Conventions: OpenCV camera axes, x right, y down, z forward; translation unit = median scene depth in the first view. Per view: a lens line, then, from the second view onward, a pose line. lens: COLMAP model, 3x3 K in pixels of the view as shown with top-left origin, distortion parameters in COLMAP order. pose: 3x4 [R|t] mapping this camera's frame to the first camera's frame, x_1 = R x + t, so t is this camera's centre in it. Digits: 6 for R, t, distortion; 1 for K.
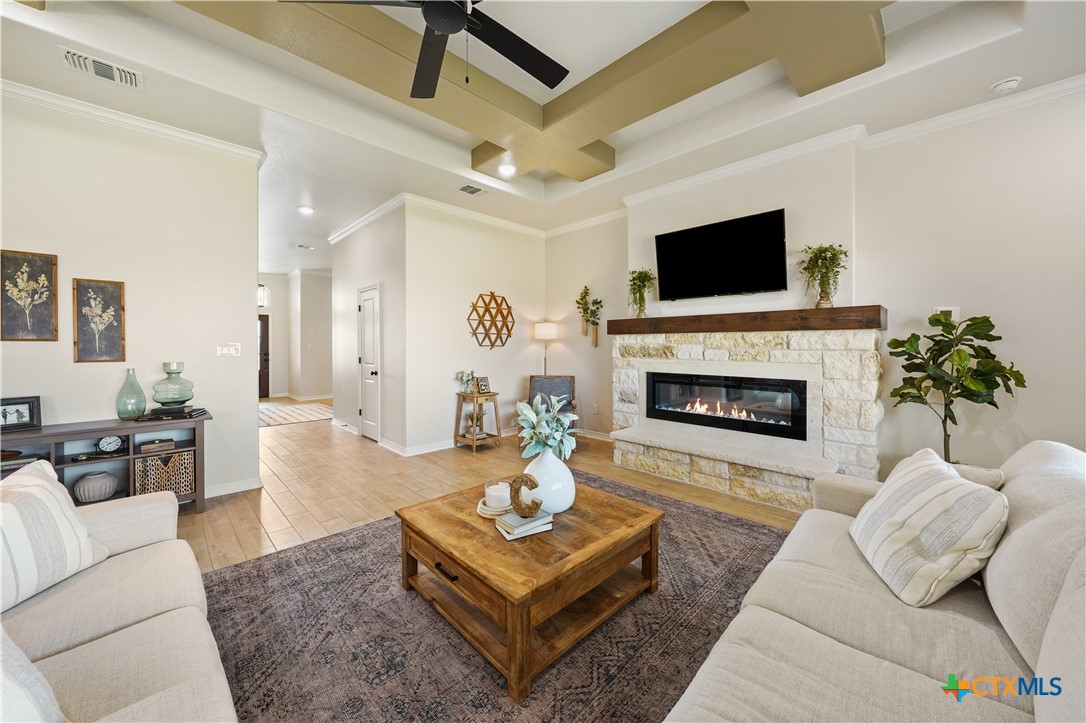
lens RADIAL K [[404.1, 0, 556.6], [0, 404.1, 344.8], [0, 0, 1]] dist [-0.006754, 0.000180]
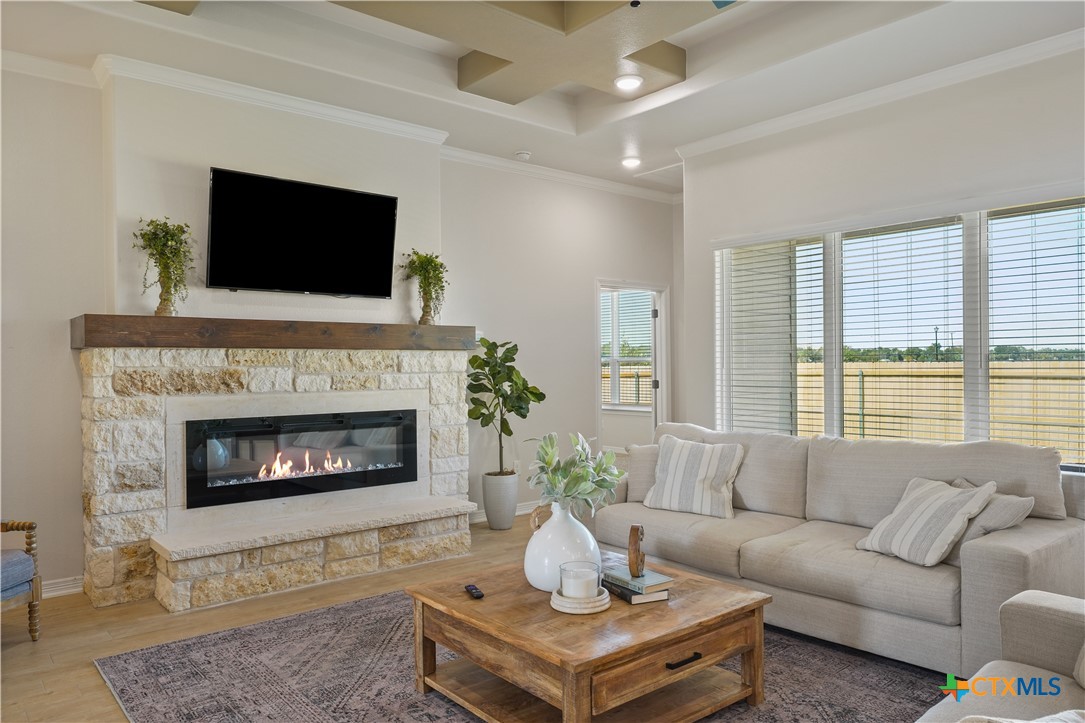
lens RADIAL K [[737.2, 0, 542.7], [0, 737.2, 358.8], [0, 0, 1]] dist [0.002424, -0.002299]
pose [[0.082175, 0.008395, 0.996583, -0.803163], [0.009458, 0.999913, -0.009203, 0.000097], [-0.996573, 0.010182, 0.082088, 0.543062]]
